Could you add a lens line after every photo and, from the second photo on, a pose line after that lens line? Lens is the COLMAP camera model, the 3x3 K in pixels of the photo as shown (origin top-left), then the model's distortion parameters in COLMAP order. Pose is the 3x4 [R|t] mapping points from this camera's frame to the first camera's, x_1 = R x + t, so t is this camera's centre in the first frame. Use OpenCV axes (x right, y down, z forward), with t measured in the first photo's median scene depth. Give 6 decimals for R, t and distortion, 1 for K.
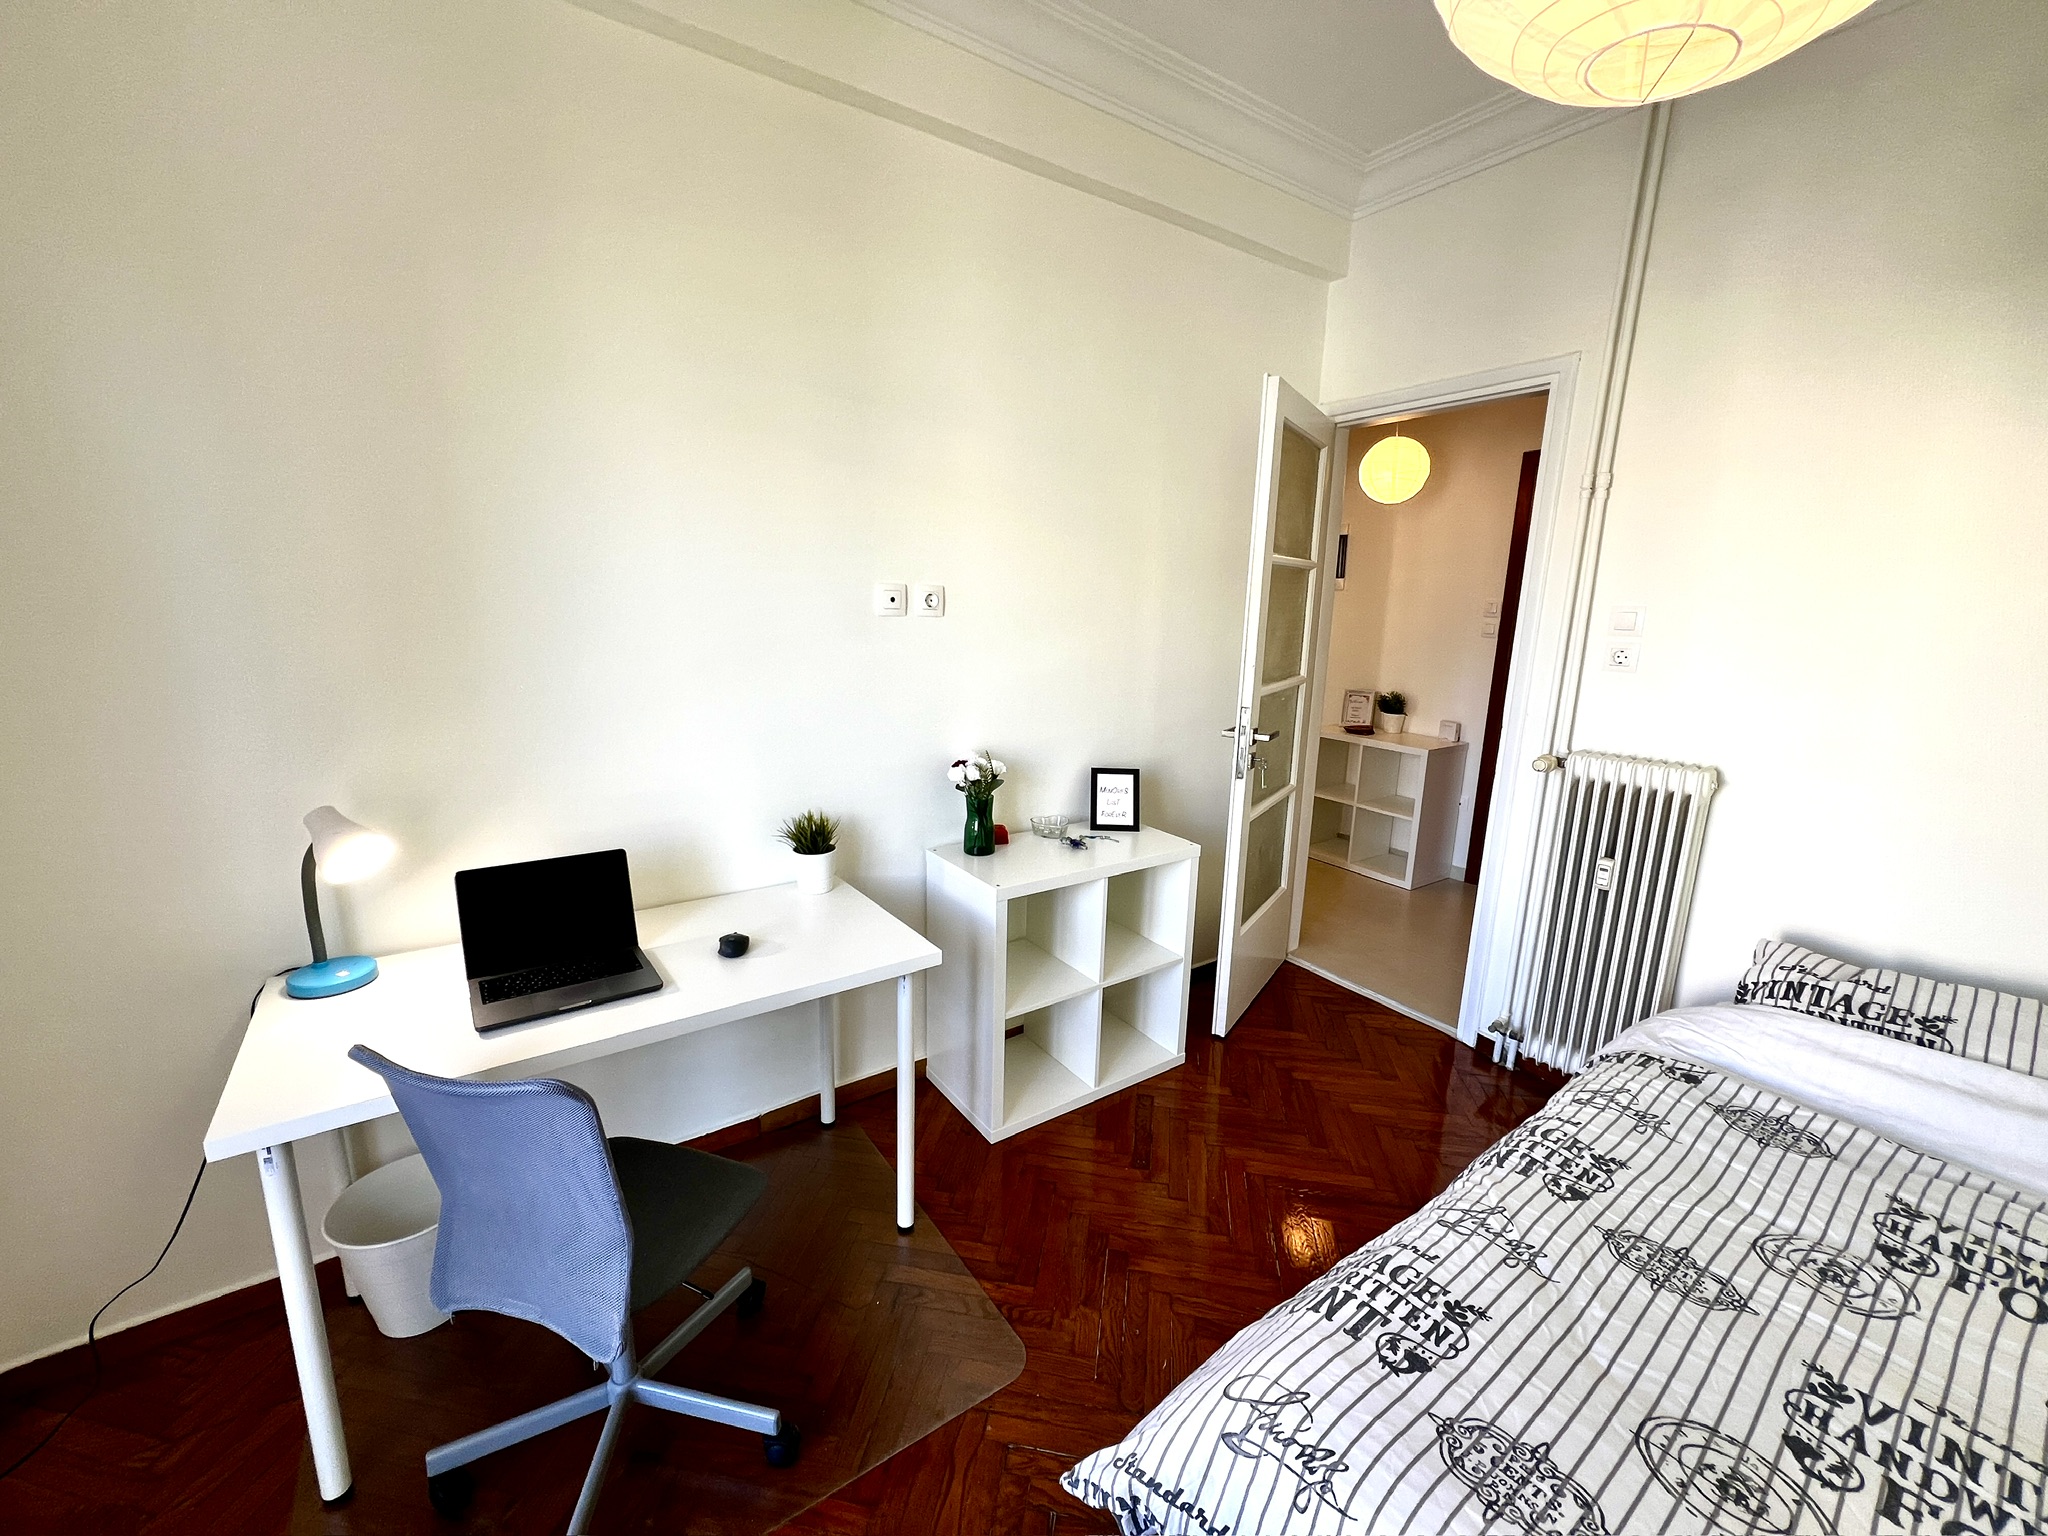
lens RADIAL K [[823.5, 0, 1023.9], [0, 823.5, 767.6], [0, 0, 1]] dist [-0.000240, 0.000168]
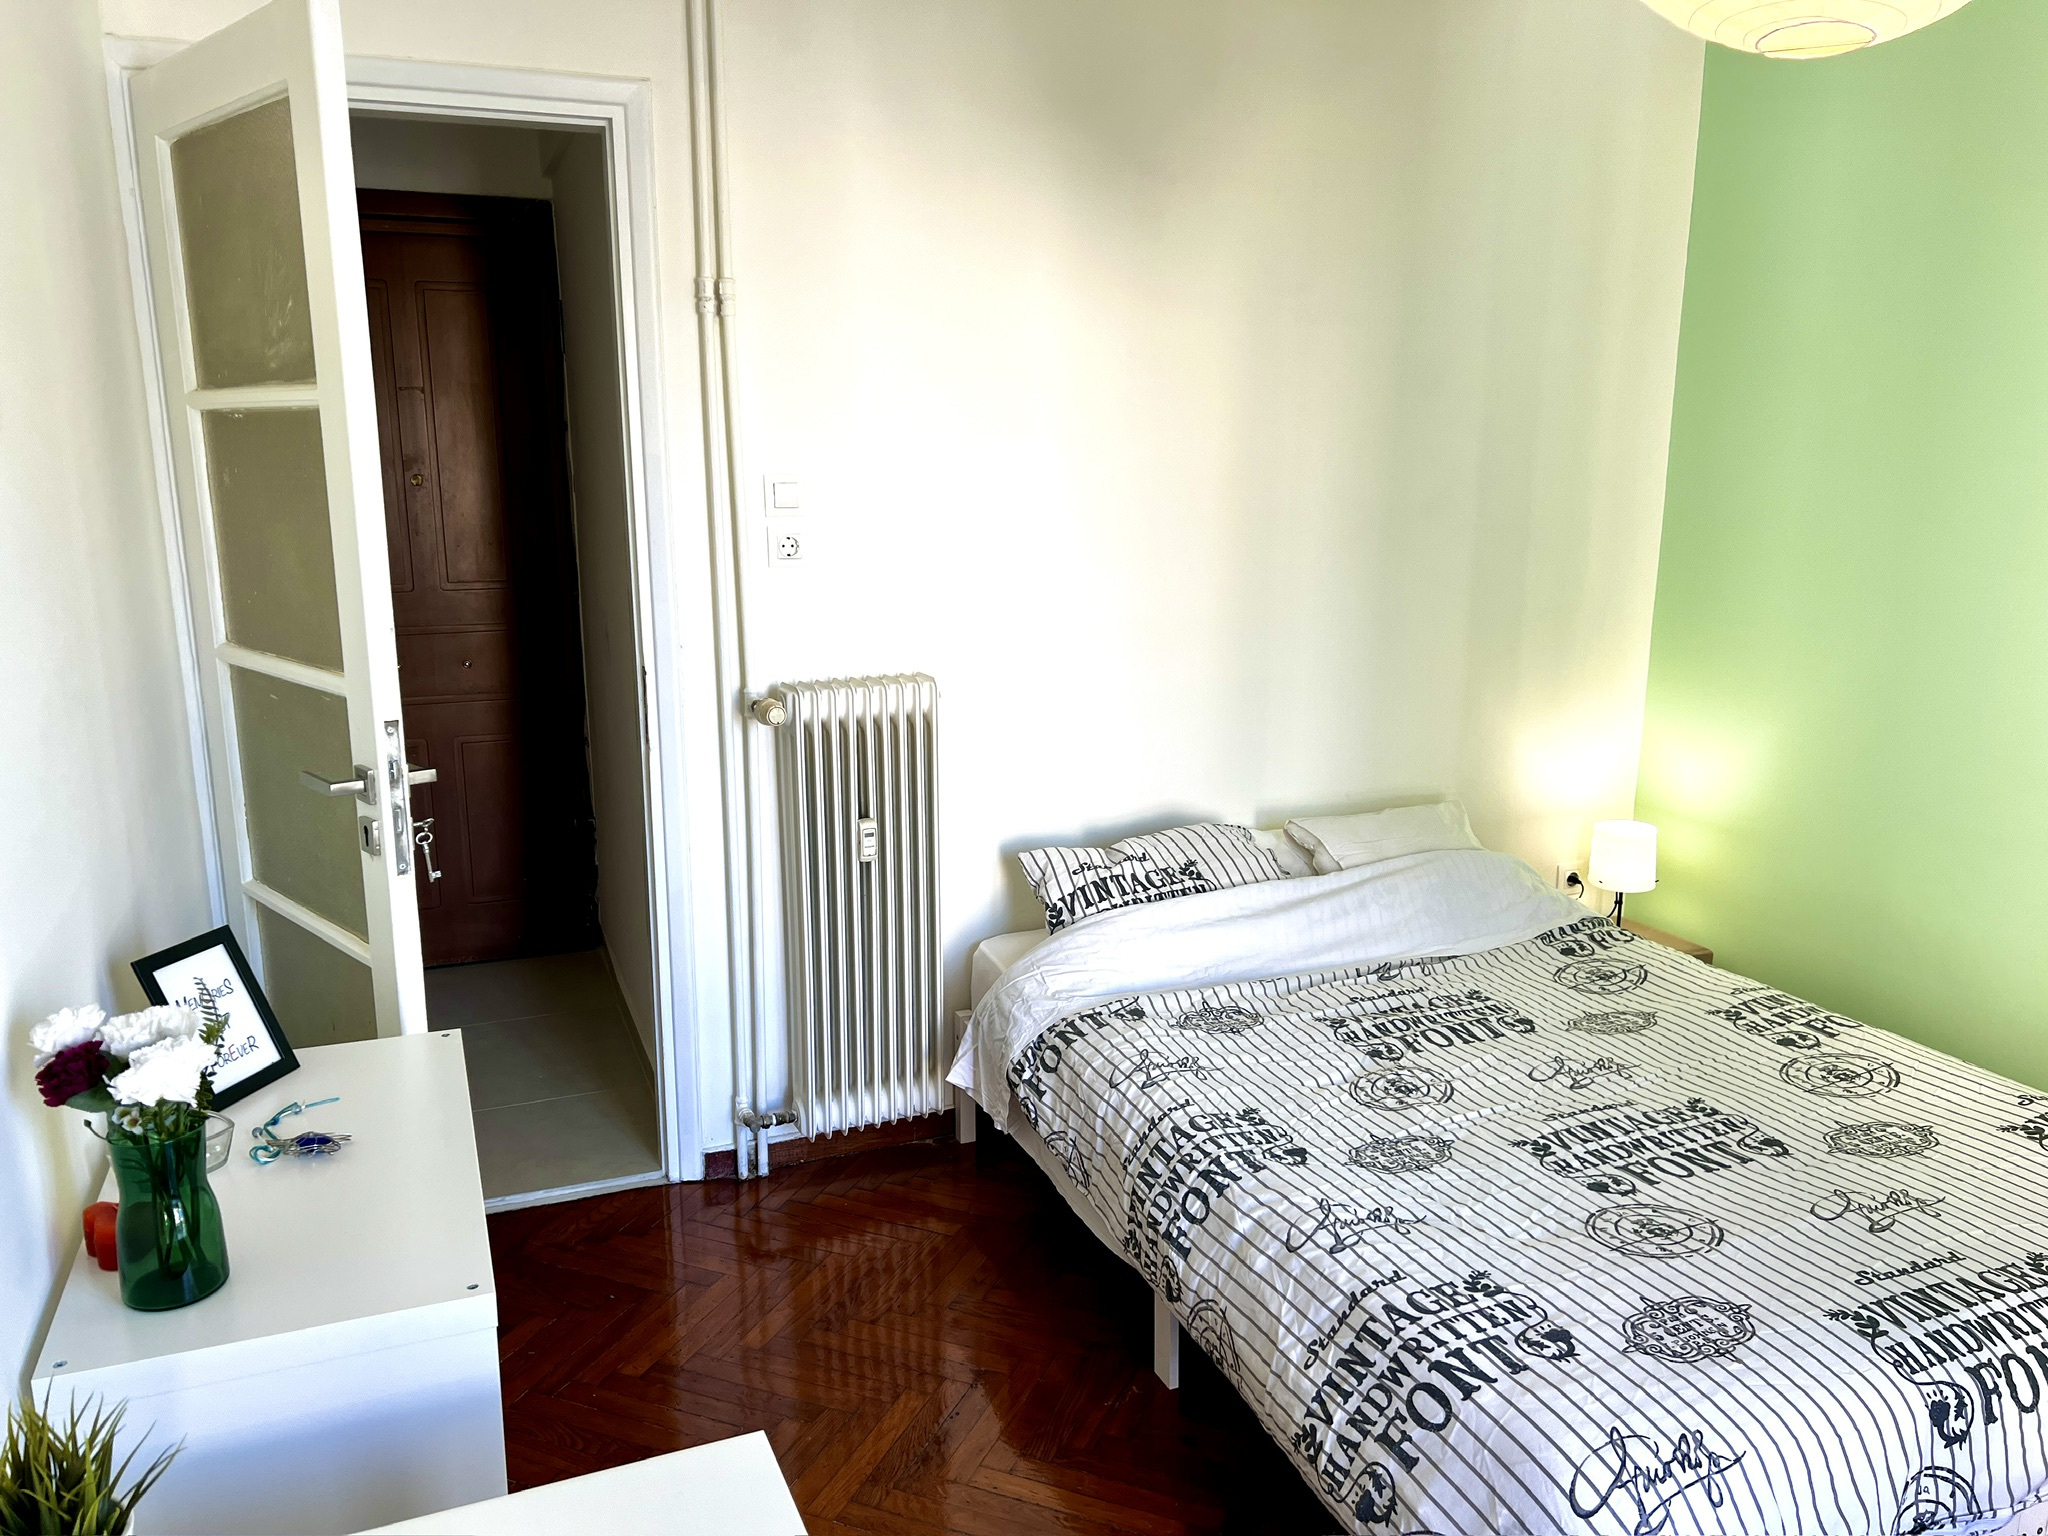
lens RADIAL K [[1536.7, 0, 1028.7], [0, 1536.7, 774.1], [0, 0, 1]] dist [0.067722, -0.070614]
pose [[0.214310, -0.224281, 0.950668, -0.551083], [0.206233, 0.961730, 0.180399, -0.144399], [-0.954746, 0.157398, 0.252363, 0.502908]]
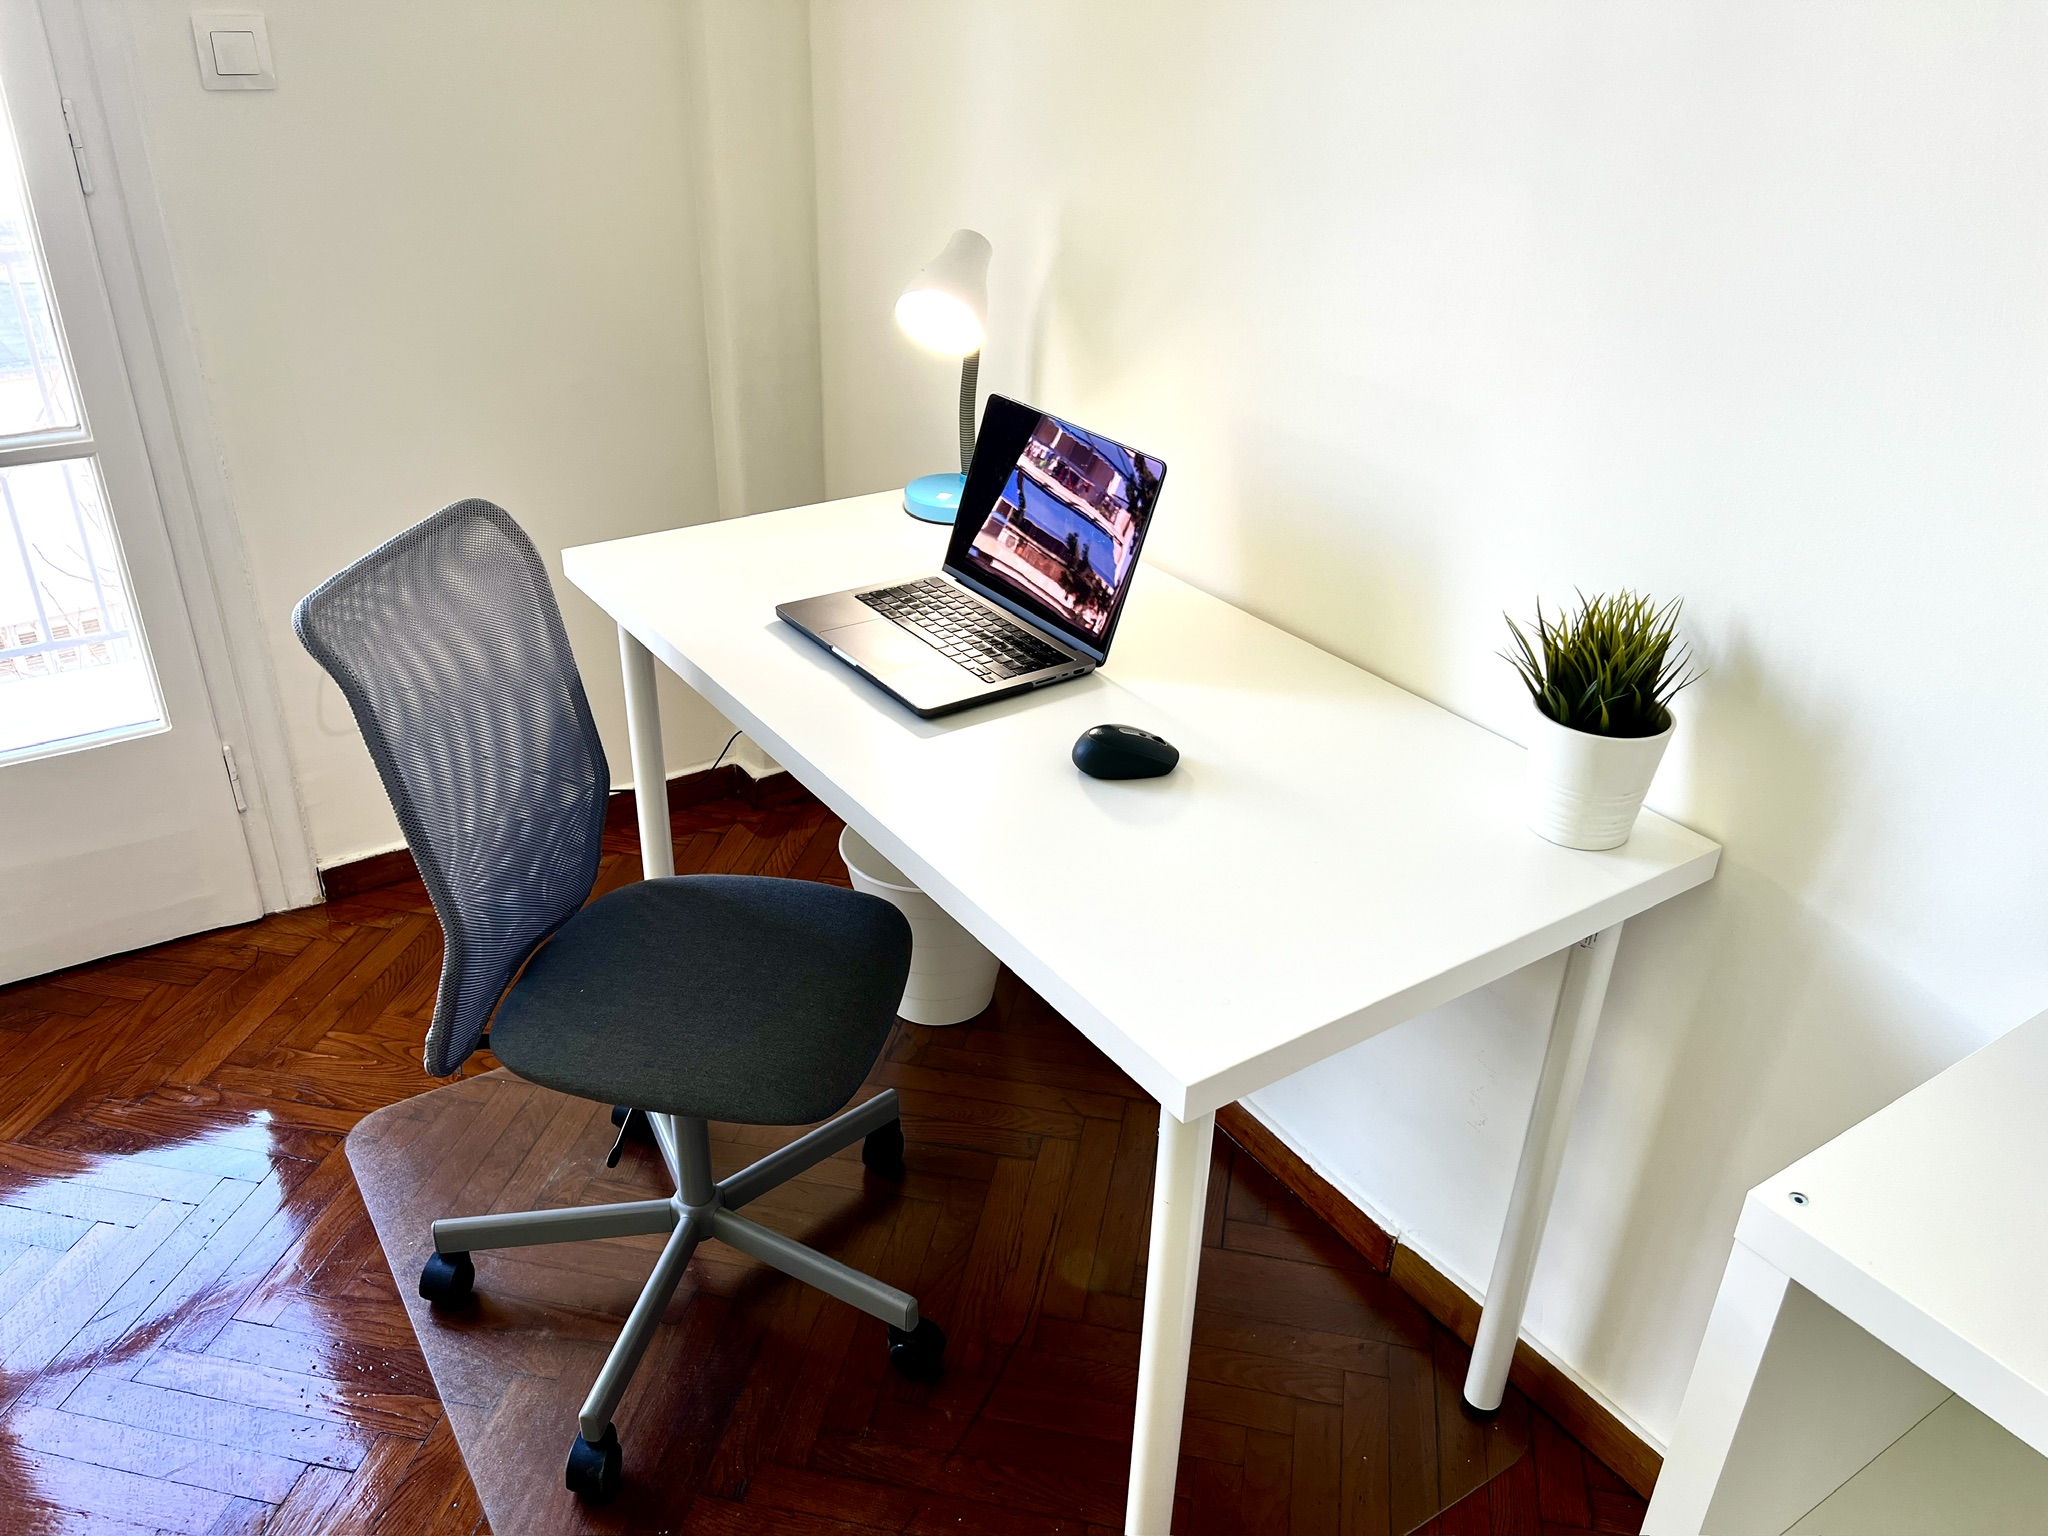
lens RADIAL K [[1536.7, 0, 1020.2], [0, 1536.7, 787.7], [0, 0, 1]] dist [0.067722, -0.070614]
pose [[-0.033232, 0.457864, -0.888401, 0.280870], [-0.231436, 0.861206, 0.452505, -0.091429], [0.972282, 0.220646, 0.077347, 0.686787]]
